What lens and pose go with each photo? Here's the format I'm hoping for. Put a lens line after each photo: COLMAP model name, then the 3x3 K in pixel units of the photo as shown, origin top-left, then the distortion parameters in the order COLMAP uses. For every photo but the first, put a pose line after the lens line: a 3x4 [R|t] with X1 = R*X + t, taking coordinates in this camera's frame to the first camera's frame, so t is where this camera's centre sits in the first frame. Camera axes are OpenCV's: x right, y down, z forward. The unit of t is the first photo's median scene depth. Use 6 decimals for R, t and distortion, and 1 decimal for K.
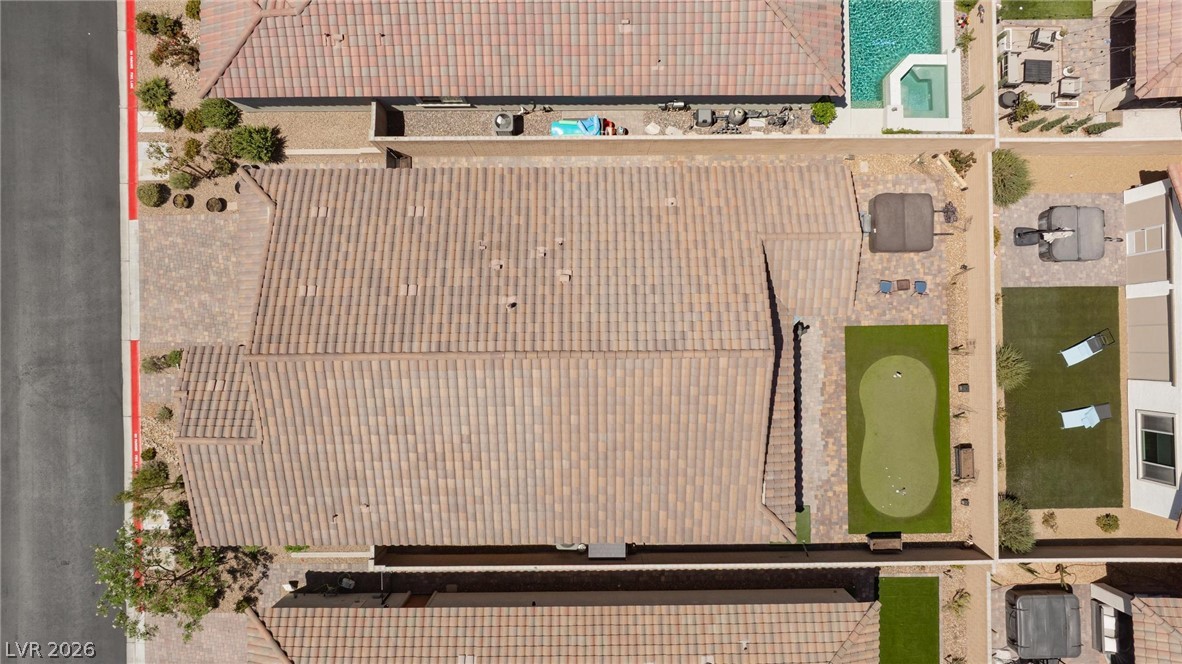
lens RADIAL K [[831.2, 0, 591.0], [0, 831.2, 332.0], [0, 0, 1]] dist [-0.013851, 0.000544]
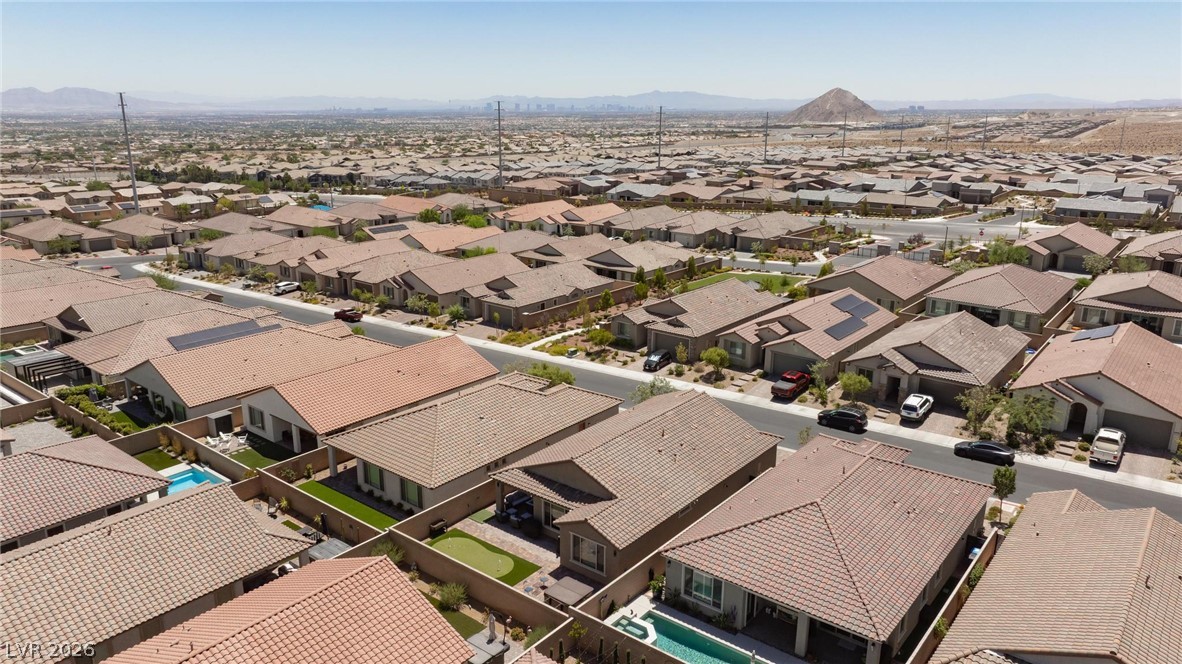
lens RADIAL K [[831.2, 0, 591.0], [0, 831.2, 332.0], [0, 0, 1]] dist [-0.013851, 0.000544]
pose [[-0.633530, 0.194618, -0.748842, 1.375865], [-0.773717, -0.161000, 0.612732, -1.003703], [-0.001315, 0.967576, 0.252578, 0.145502]]
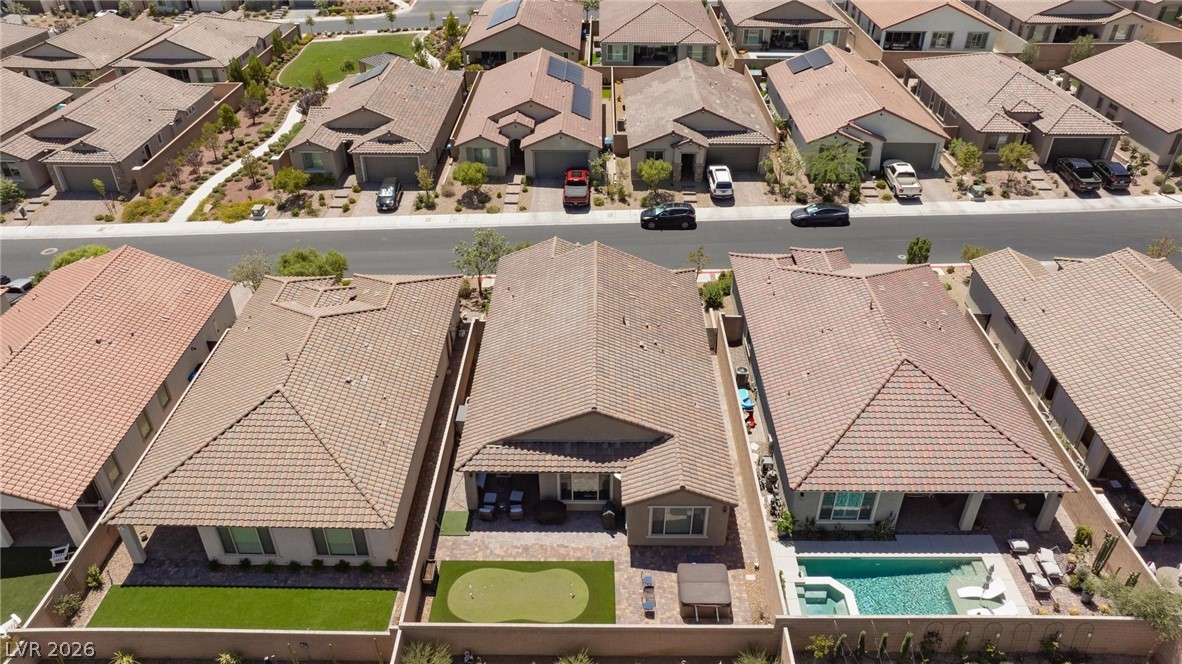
lens RADIAL K [[831.2, 0, 591.0], [0, 831.2, 332.0], [0, 0, 1]] dist [-0.013851, 0.000544]
pose [[-0.018942, 0.547320, -0.836709, 1.131398], [-0.999737, 0.000450, 0.022927, -0.000876], [0.012925, 0.836924, 0.547167, 0.068933]]
